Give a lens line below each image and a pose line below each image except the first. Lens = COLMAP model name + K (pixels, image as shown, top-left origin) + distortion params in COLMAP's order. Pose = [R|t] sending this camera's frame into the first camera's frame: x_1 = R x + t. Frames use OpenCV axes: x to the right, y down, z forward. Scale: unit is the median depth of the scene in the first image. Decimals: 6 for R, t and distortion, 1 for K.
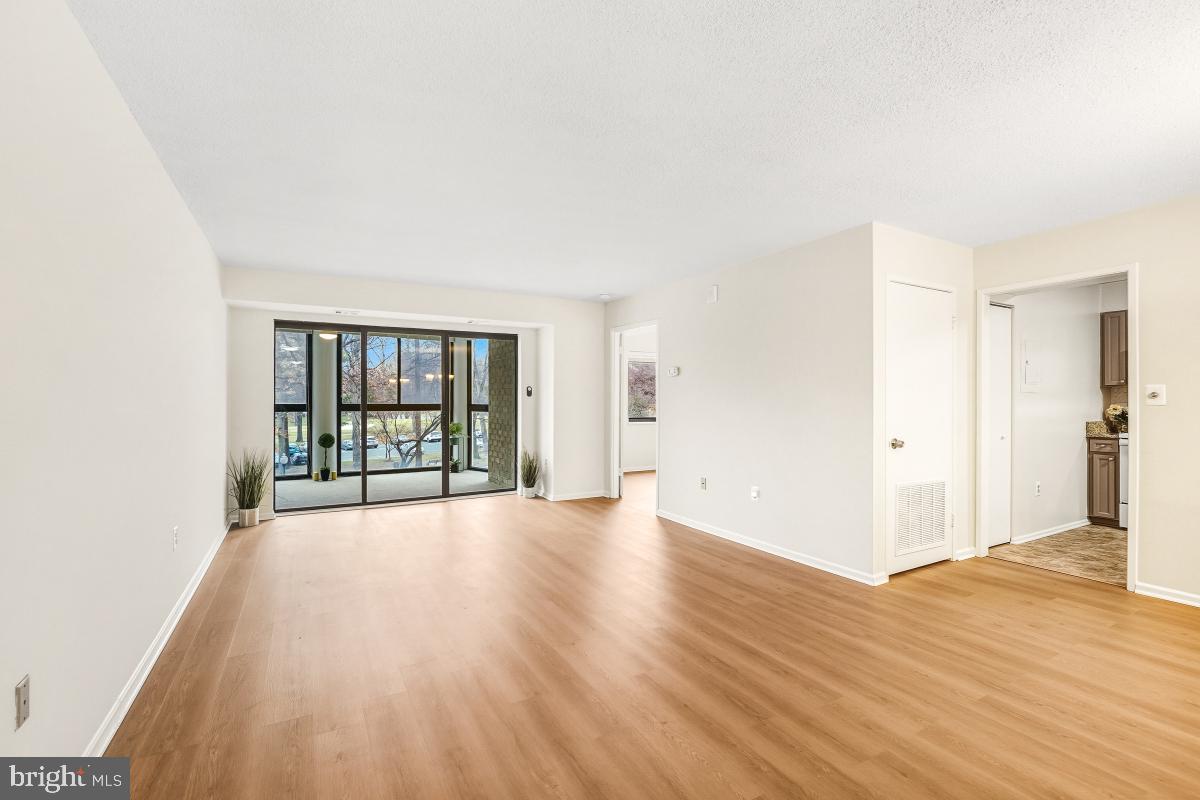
lens RADIAL K [[516.2, 0, 600.0], [0, 516.2, 400.0], [0, 0, 1]] dist [-0.002411, 0.000161]
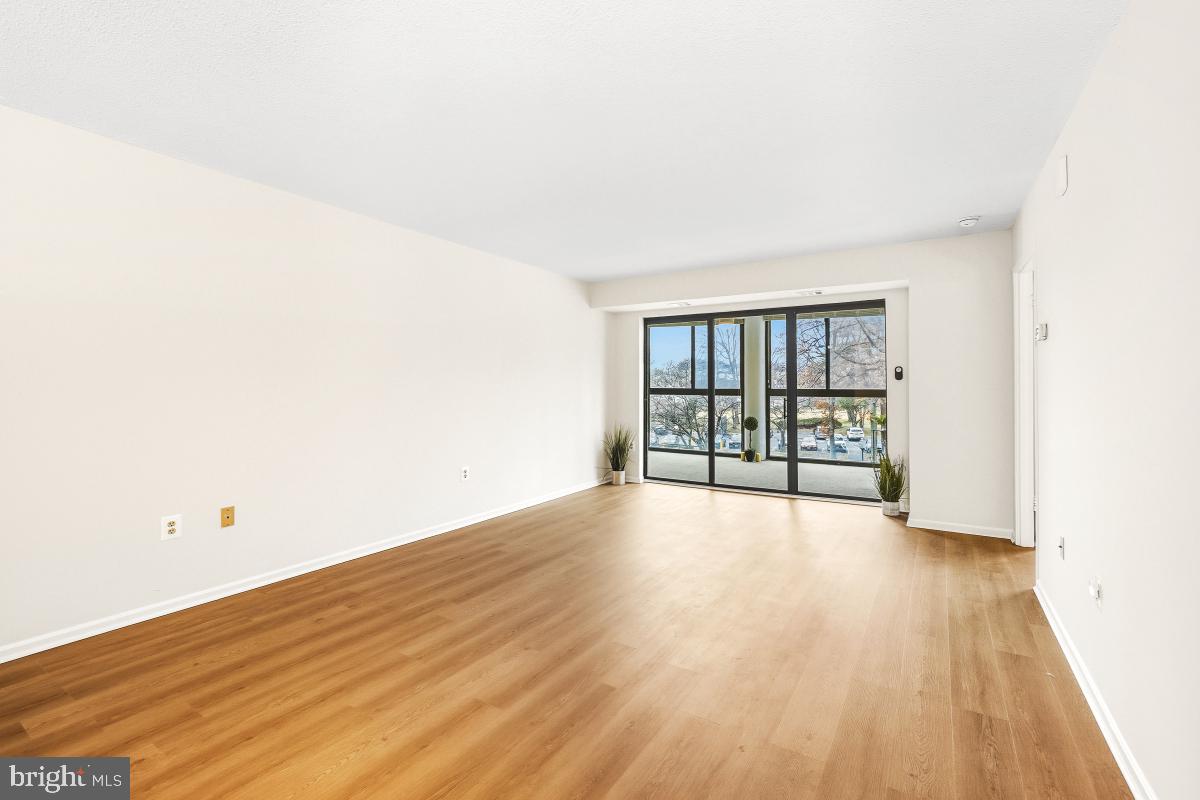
lens RADIAL K [[527.8, 0, 600.9], [0, 527.8, 384.9], [0, 0, 1]] dist [-0.005600, 0.000297]
pose [[0.470361, -0.002256, -0.882471, 0.380820], [0.002098, 0.999997, -0.001438, 0.000902], [0.882472, -0.001175, 0.470364, 0.304595]]
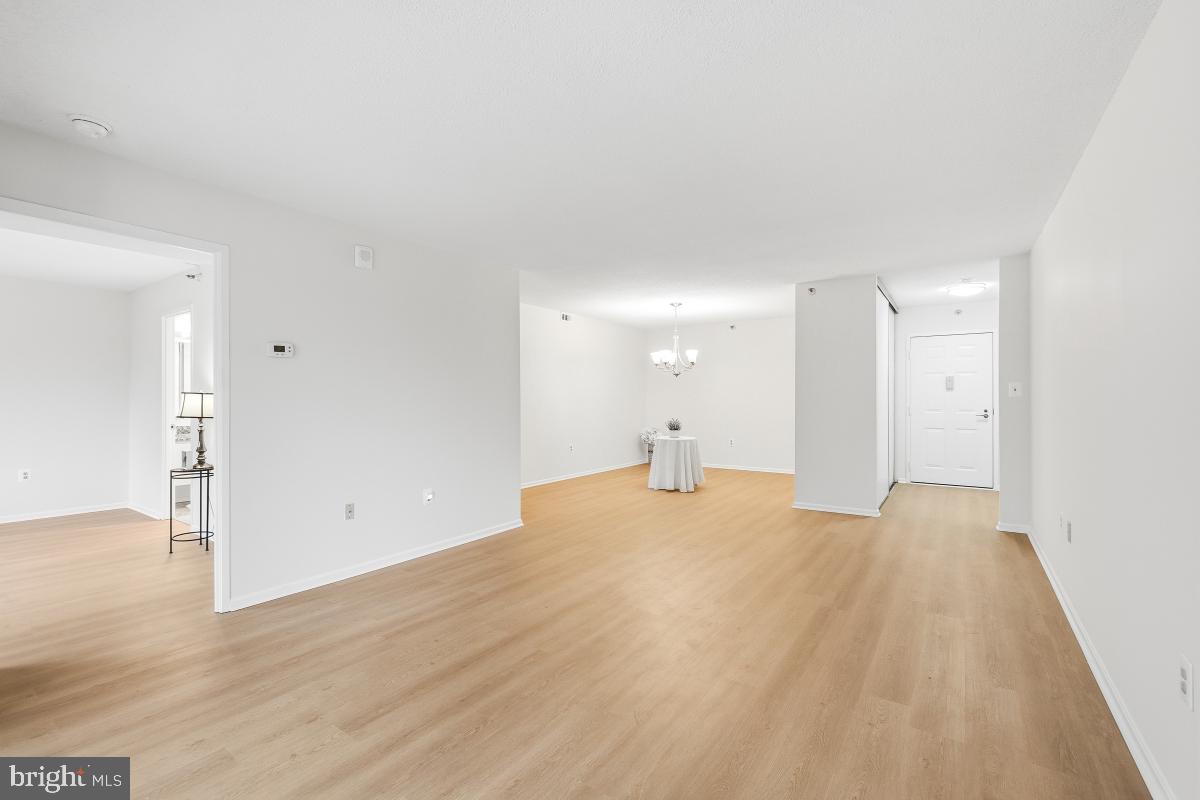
lens RADIAL K [[527.8, 0, 600.9], [0, 527.8, 384.9], [0, 0, 1]] dist [-0.005600, 0.000297]
pose [[-0.440344, 0.016605, 0.897676, -0.535775], [-0.005489, 0.999760, -0.021185, -0.001657], [-0.897813, -0.014256, -0.440147, 0.871928]]
